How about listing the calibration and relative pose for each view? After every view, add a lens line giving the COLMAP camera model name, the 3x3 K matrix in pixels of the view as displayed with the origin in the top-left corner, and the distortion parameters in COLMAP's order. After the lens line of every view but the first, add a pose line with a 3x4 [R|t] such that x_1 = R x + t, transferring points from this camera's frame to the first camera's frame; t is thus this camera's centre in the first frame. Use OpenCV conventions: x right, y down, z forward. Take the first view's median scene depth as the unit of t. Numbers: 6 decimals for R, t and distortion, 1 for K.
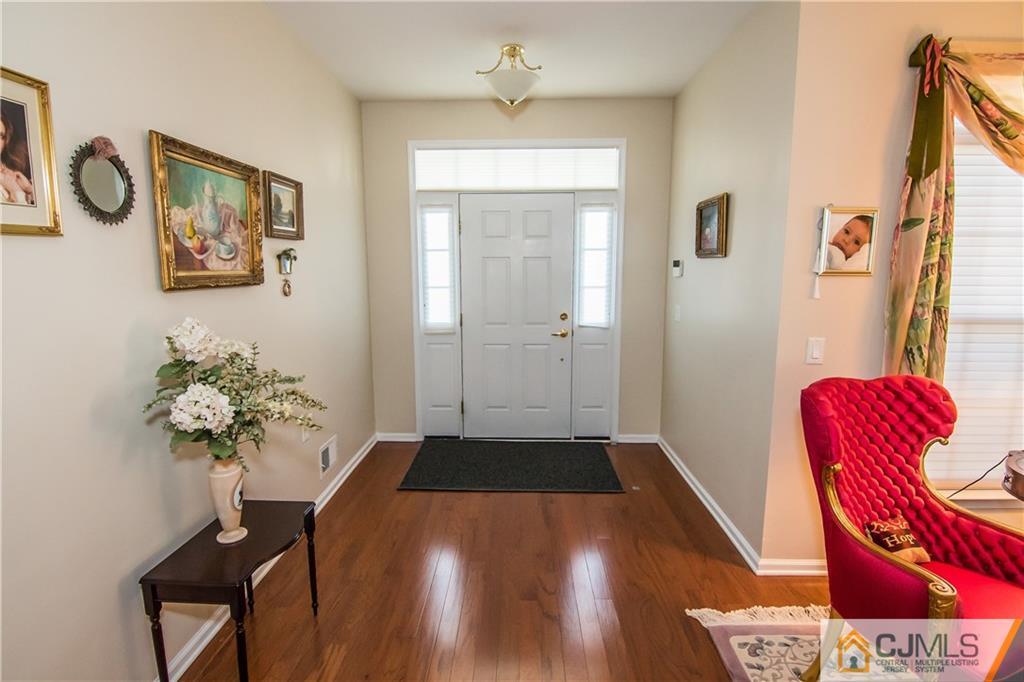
lens RADIAL K [[497.4, 0, 512.0], [0, 497.4, 341.0], [0, 0, 1]] dist [-0.001021, -0.014183]
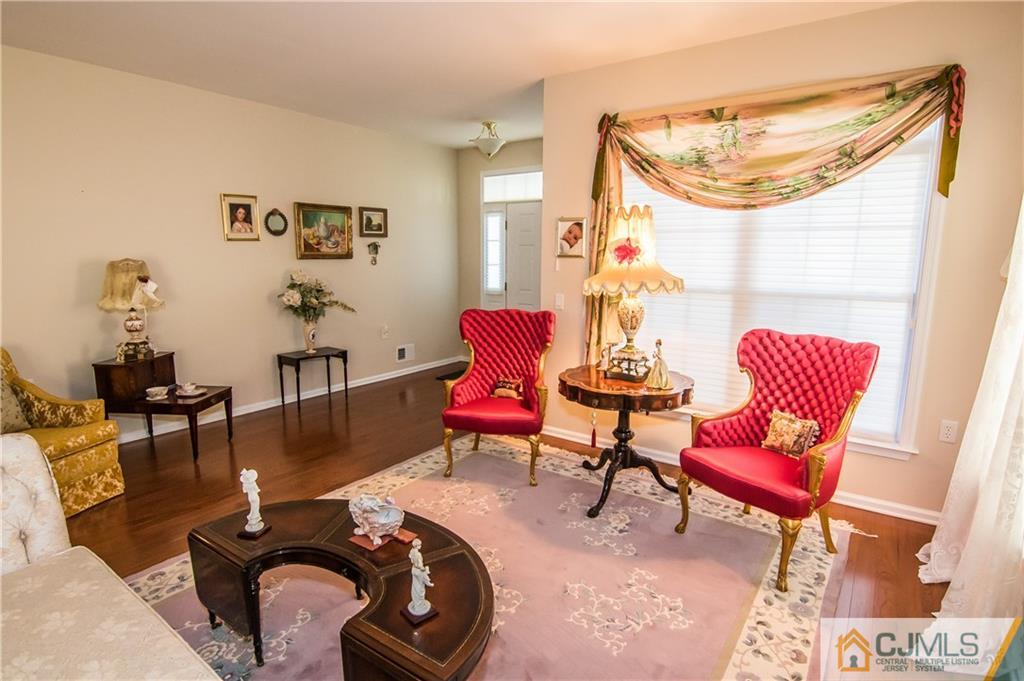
lens RADIAL K [[521.5, 0, 507.7], [0, 521.5, 338.9], [0, 0, 1]] dist [-0.001474, -0.015972]
pose [[0.831407, 0.098295, -0.546901, 1.521411], [-0.087917, 0.995102, 0.045197, 0.086736], [0.548664, 0.010504, 0.835977, -0.631583]]
